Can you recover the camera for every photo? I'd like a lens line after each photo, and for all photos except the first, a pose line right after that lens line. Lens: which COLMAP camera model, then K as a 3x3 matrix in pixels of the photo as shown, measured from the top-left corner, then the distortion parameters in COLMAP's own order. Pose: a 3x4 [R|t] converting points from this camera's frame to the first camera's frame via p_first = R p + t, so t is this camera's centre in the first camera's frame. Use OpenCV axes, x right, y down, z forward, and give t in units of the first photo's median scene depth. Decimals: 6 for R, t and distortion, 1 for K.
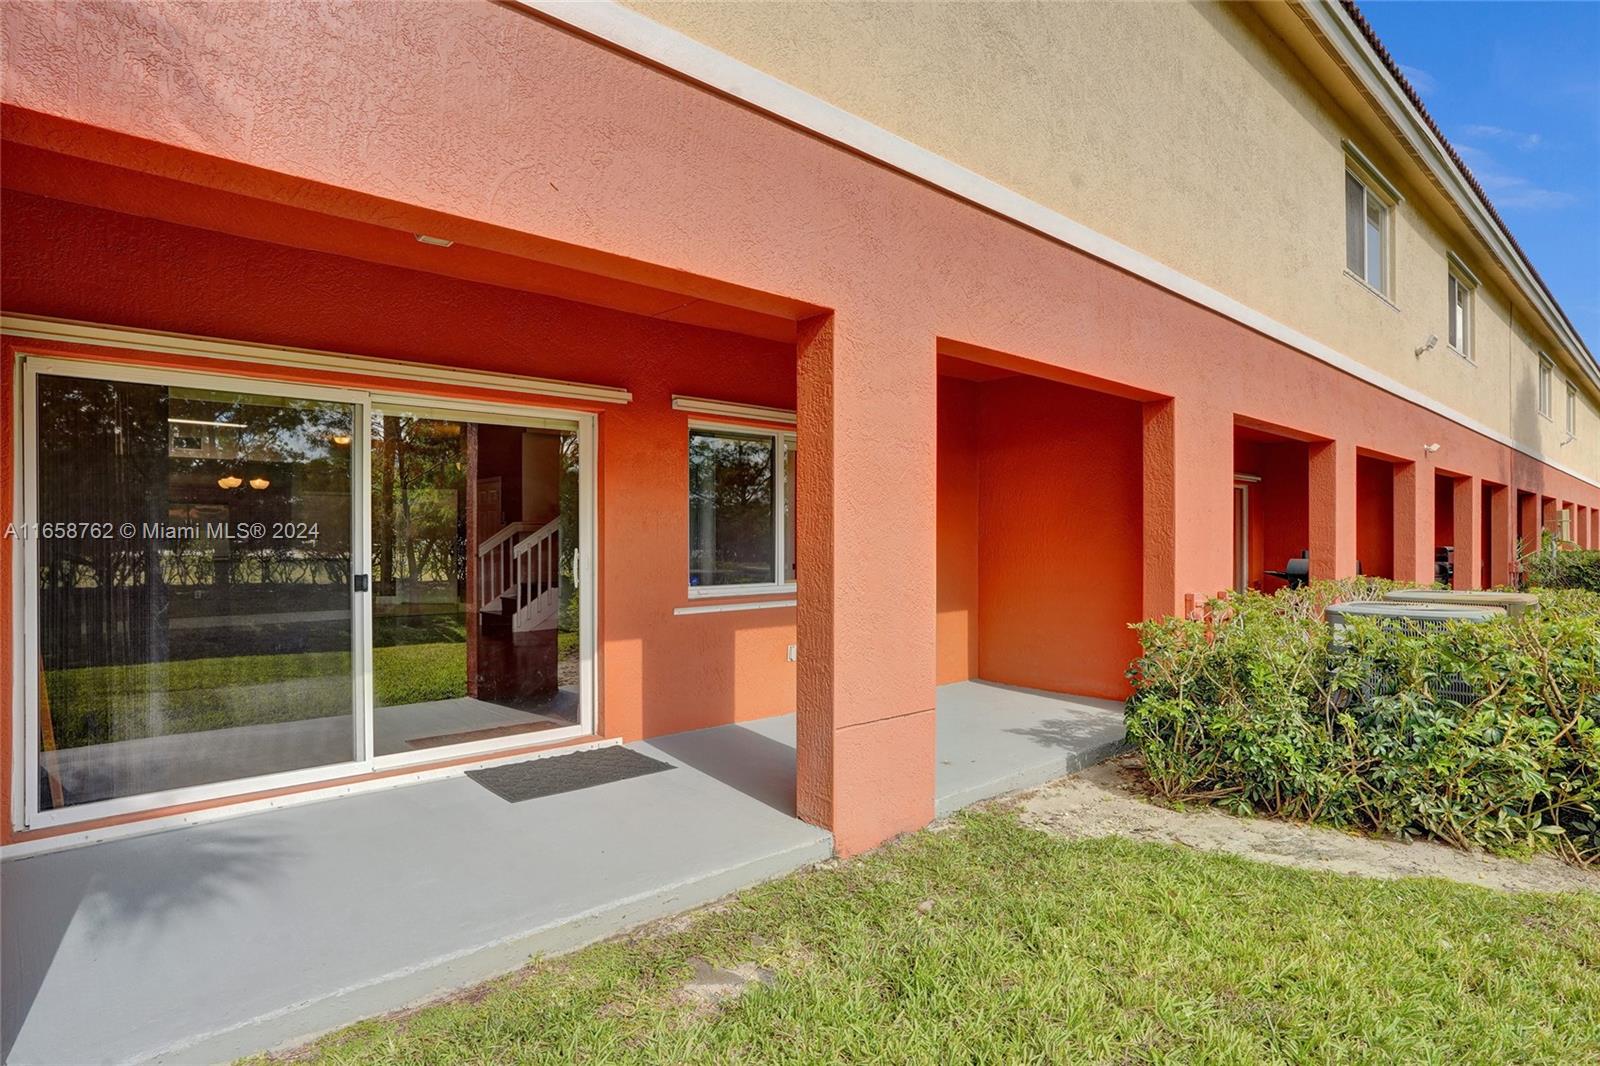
lens RADIAL K [[856.2, 0, 800.0], [0, 856.2, 533.0], [0, 0, 1]] dist [-0.057365, 0.038337]
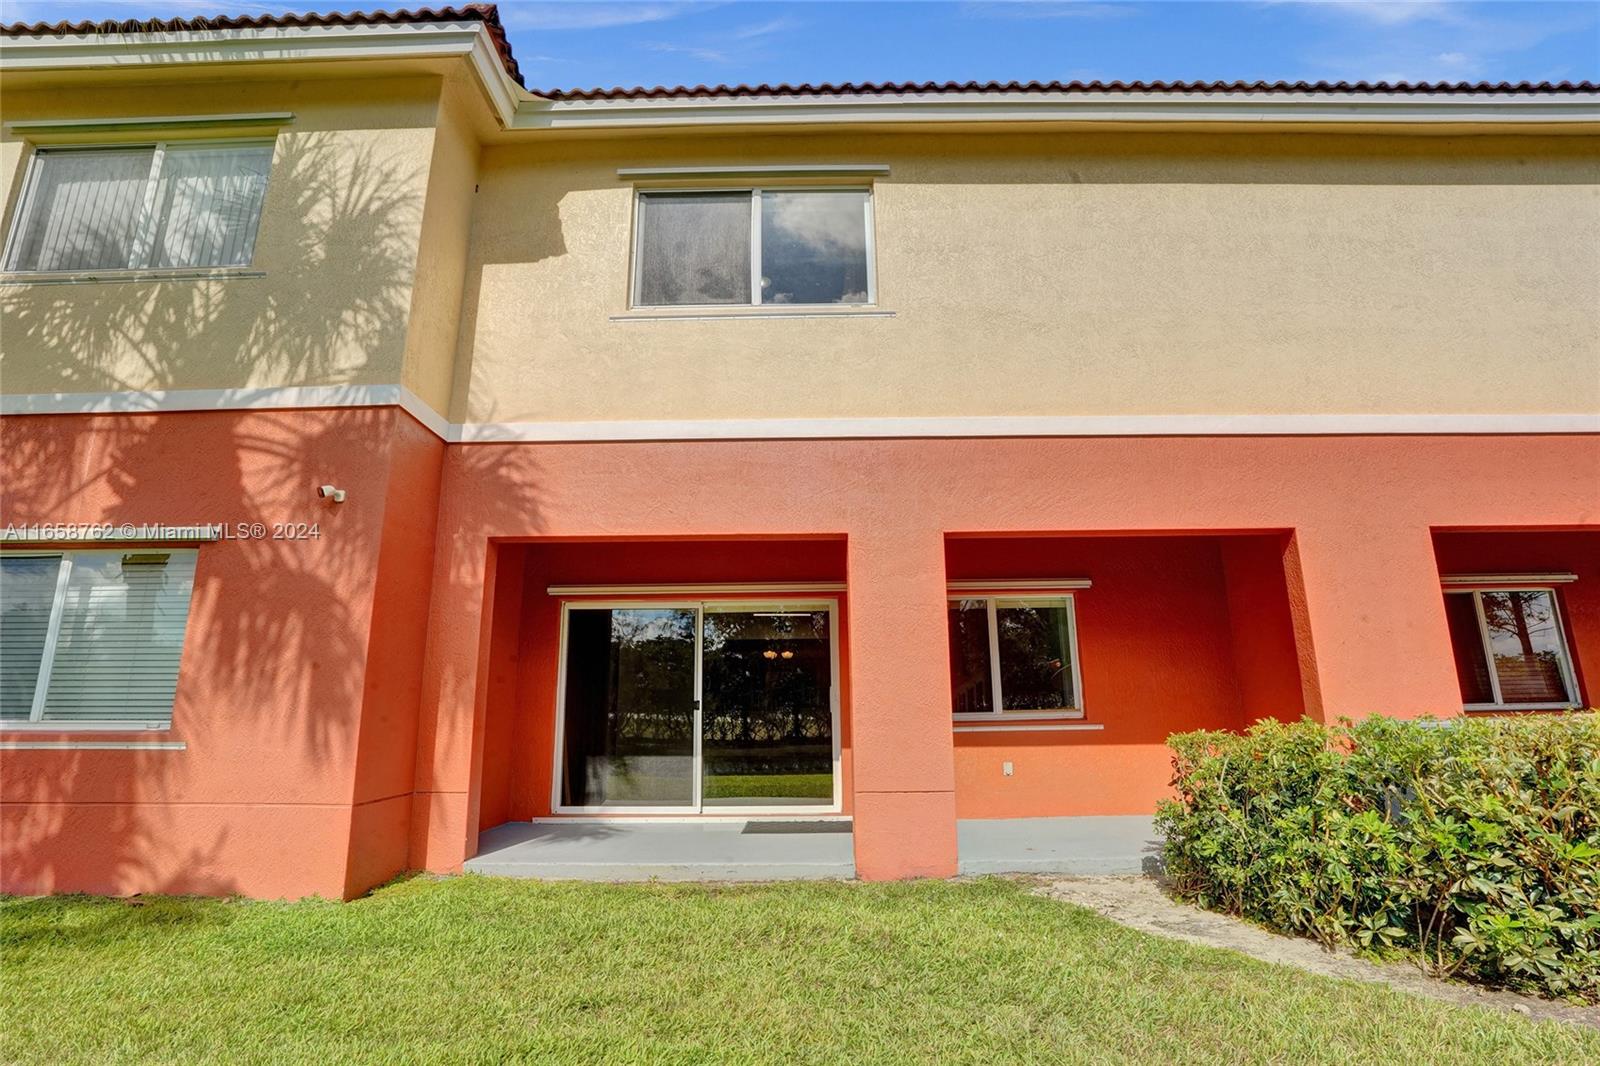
lens RADIAL K [[856.2, 0, 800.0], [0, 856.2, 533.0], [0, 0, 1]] dist [-0.057365, 0.038337]
pose [[0.734349, -0.144527, -0.663208, 1.029002], [0.006045, 0.978423, -0.206525, 0.081718], [0.678746, 0.147652, 0.719377, -0.261699]]
